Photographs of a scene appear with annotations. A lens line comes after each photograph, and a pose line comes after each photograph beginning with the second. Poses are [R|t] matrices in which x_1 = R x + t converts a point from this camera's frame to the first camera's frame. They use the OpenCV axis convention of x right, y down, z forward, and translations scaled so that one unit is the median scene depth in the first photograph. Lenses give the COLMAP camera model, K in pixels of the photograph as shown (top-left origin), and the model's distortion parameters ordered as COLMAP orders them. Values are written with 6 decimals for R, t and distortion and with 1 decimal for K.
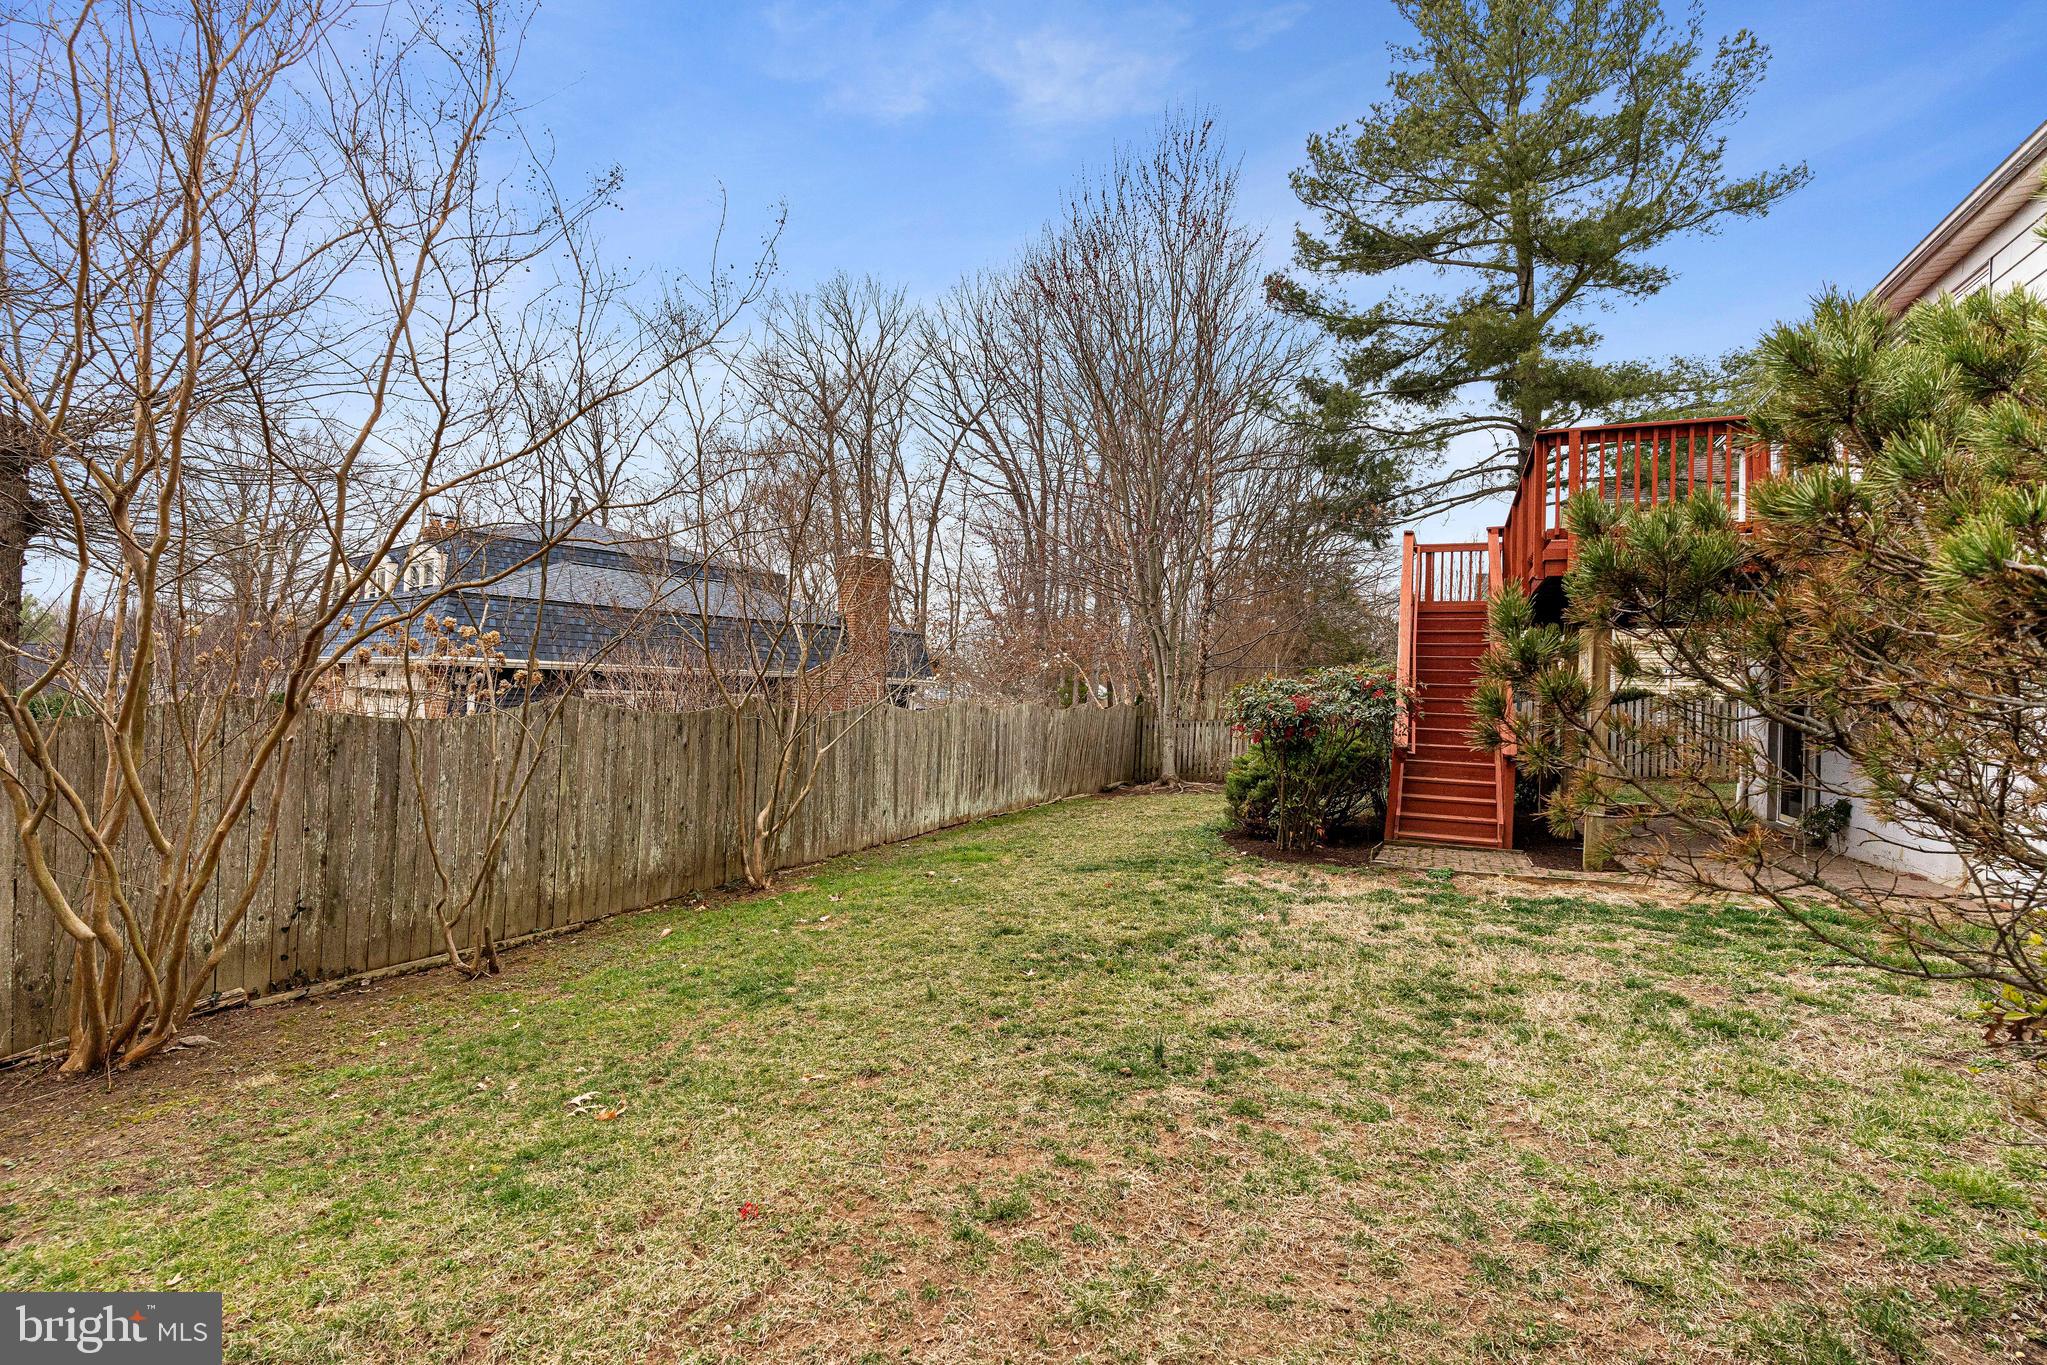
lens RADIAL K [[1023.2, 0, 1020.1], [0, 1023.2, 679.0], [0, 0, 1]] dist [0.000802, -0.000271]
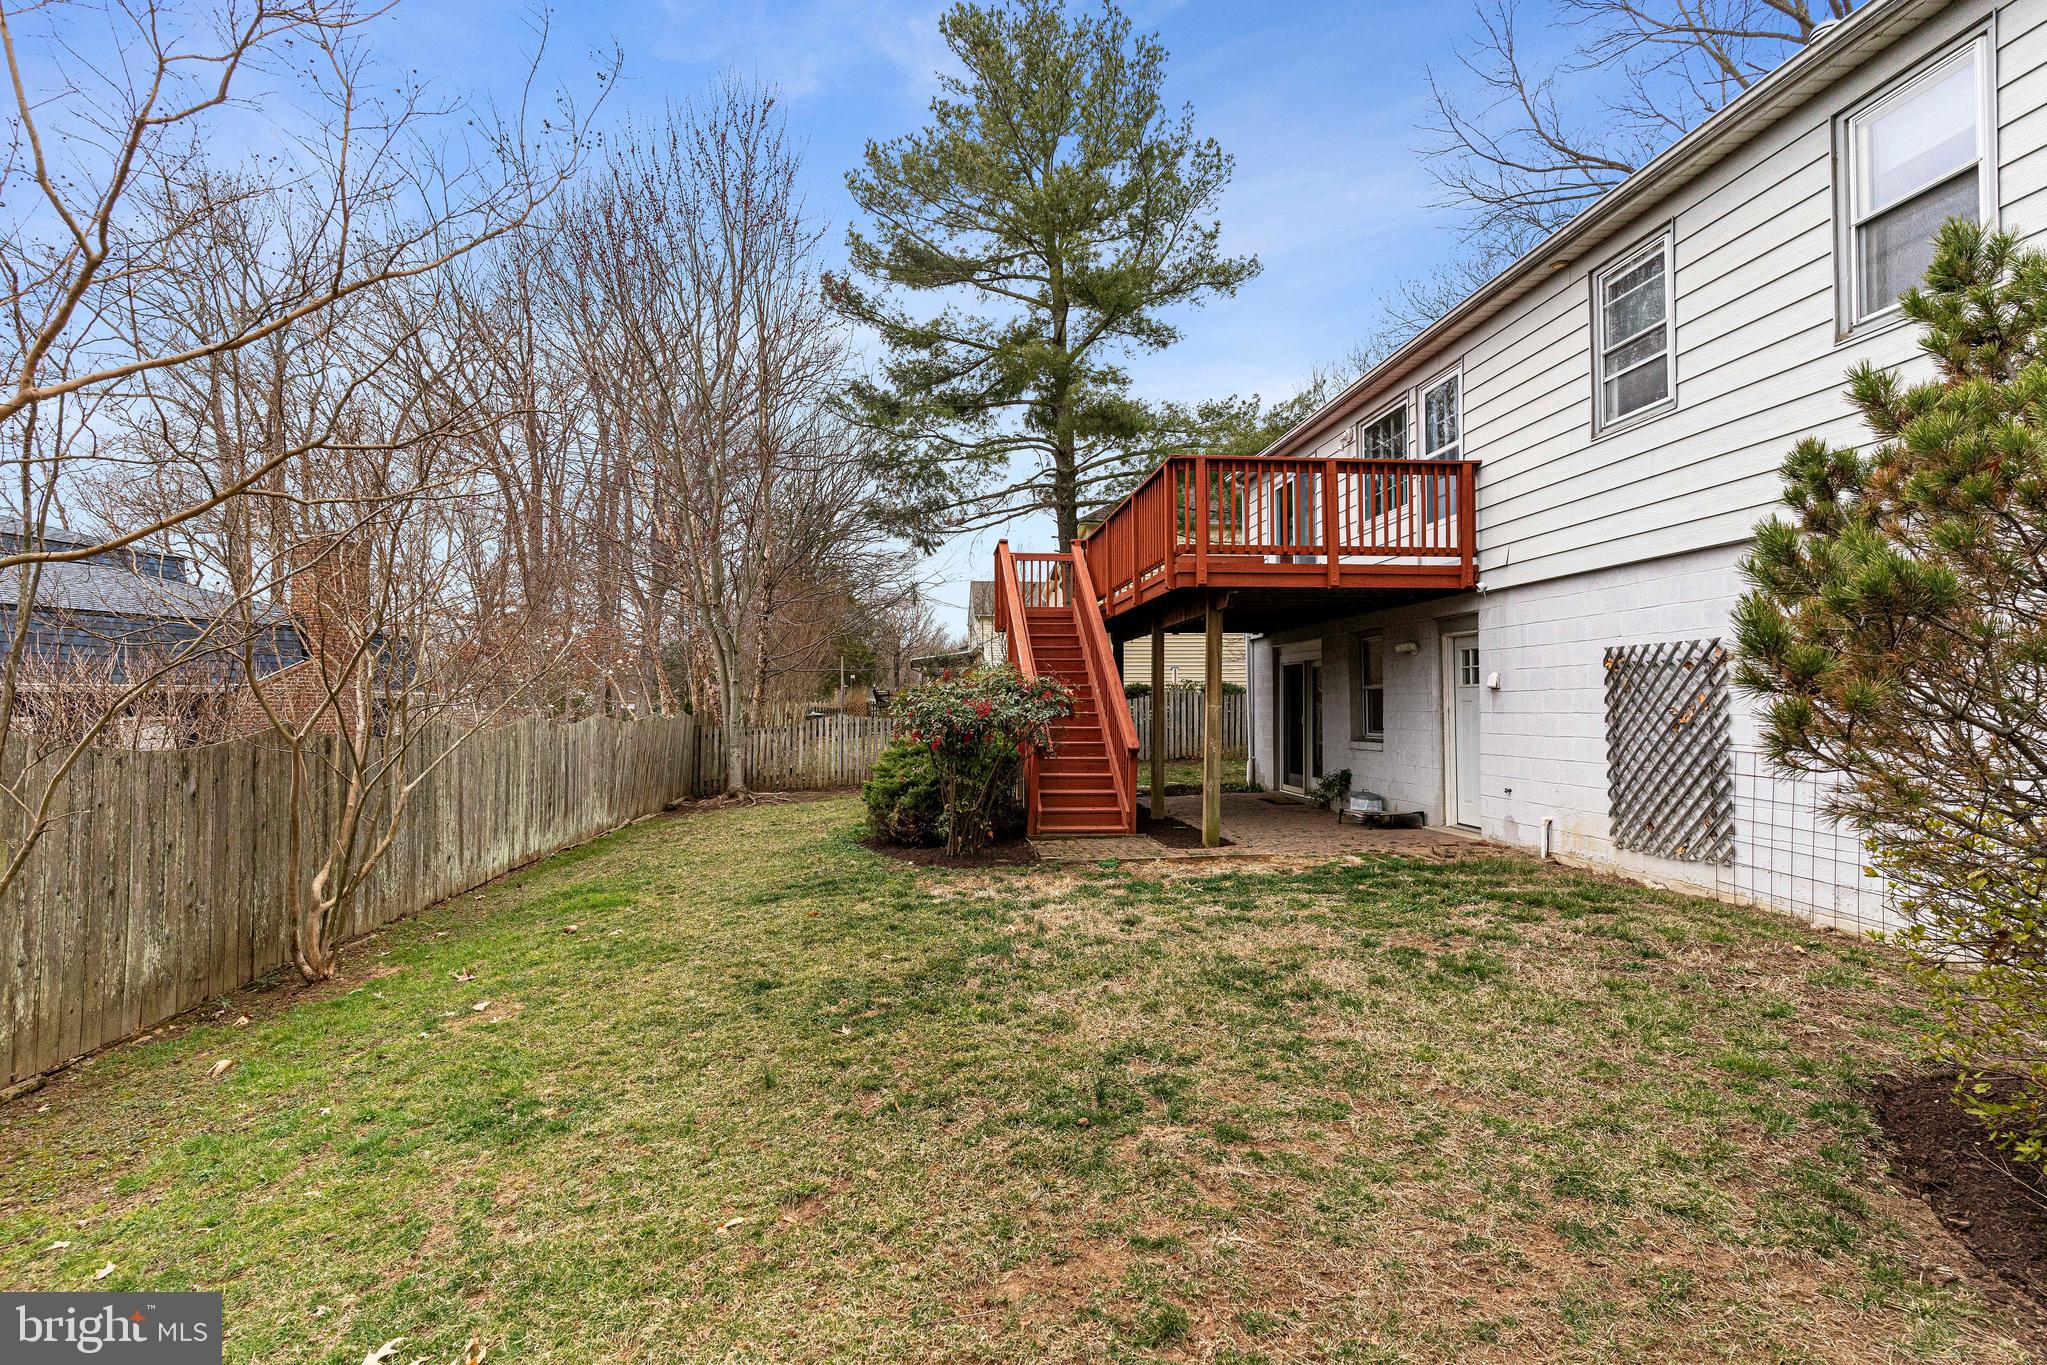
lens RADIAL K [[1023.2, 0, 1019.5], [0, 1023.2, 684.0], [0, 0, 1]] dist [0.000802, -0.000271]
pose [[0.872131, -0.020037, 0.488862, -0.132947], [0.018521, 0.999797, 0.007937, -0.004837], [-0.488922, 0.002132, 0.872325, 0.081485]]
